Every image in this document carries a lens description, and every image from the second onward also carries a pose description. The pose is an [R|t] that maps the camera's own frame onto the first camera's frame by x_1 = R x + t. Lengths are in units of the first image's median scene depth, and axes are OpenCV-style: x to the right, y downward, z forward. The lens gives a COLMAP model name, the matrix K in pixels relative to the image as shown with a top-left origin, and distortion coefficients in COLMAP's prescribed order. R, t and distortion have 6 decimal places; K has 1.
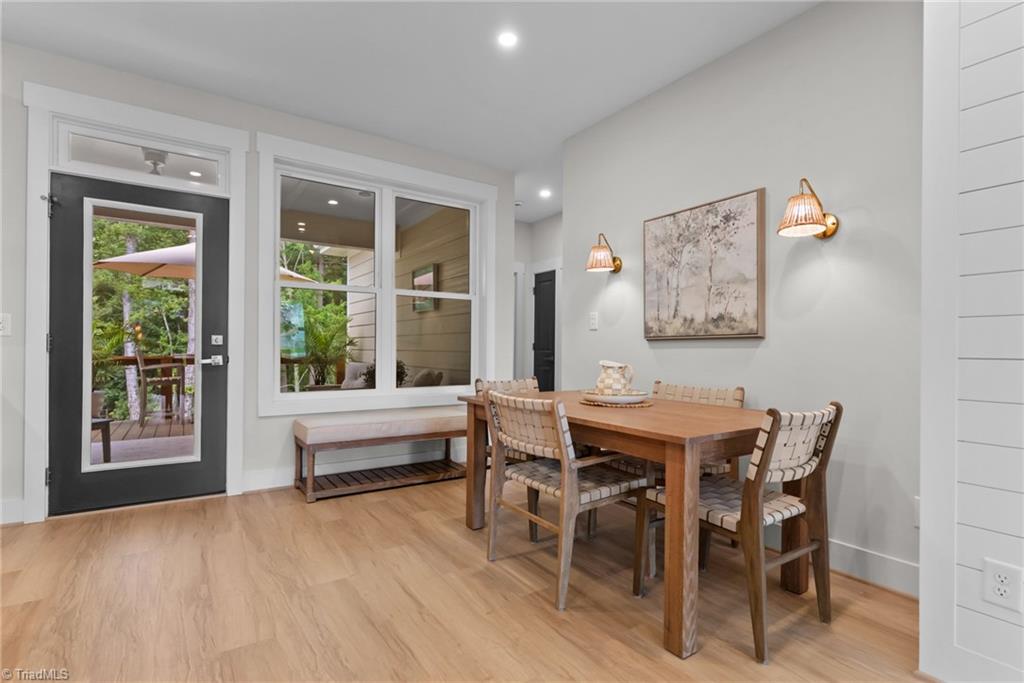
lens RADIAL K [[494.3, 0, 511.6], [0, 494.3, 351.2], [0, 0, 1]] dist [0.000156, 0.000089]
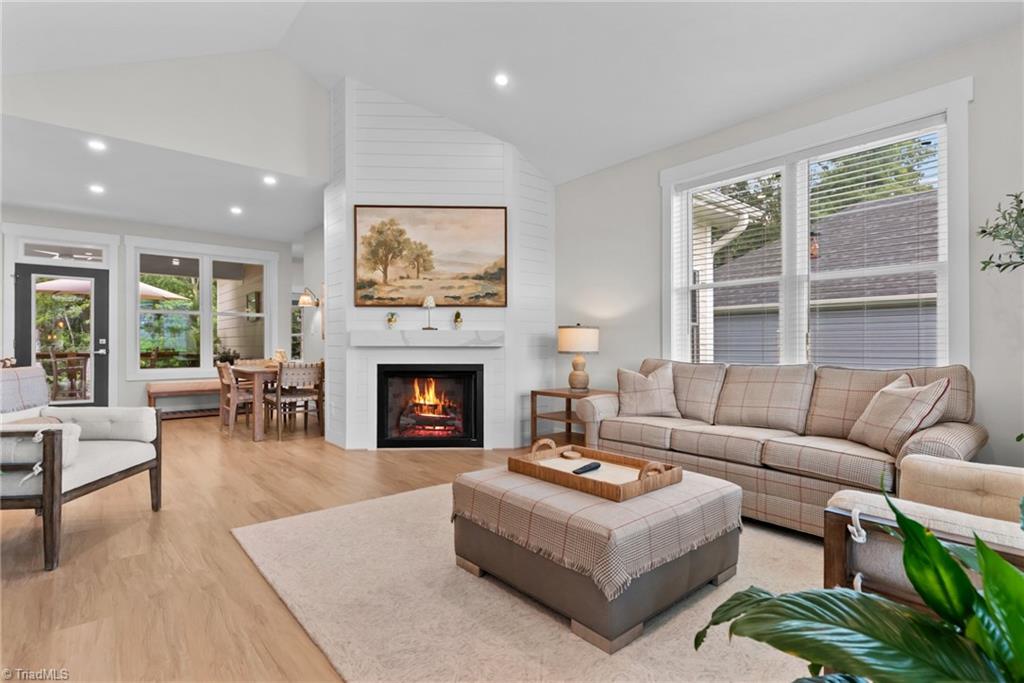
lens RADIAL K [[501.4, 0, 512.0], [0, 501.4, 341.5], [0, 0, 1]] dist [-0.000176, 0.000066]
pose [[0.992980, -0.009526, 0.117898, 0.783438], [0.010514, 0.999915, -0.007759, 0.010162], [-0.117814, 0.008944, 0.992995, -1.168360]]
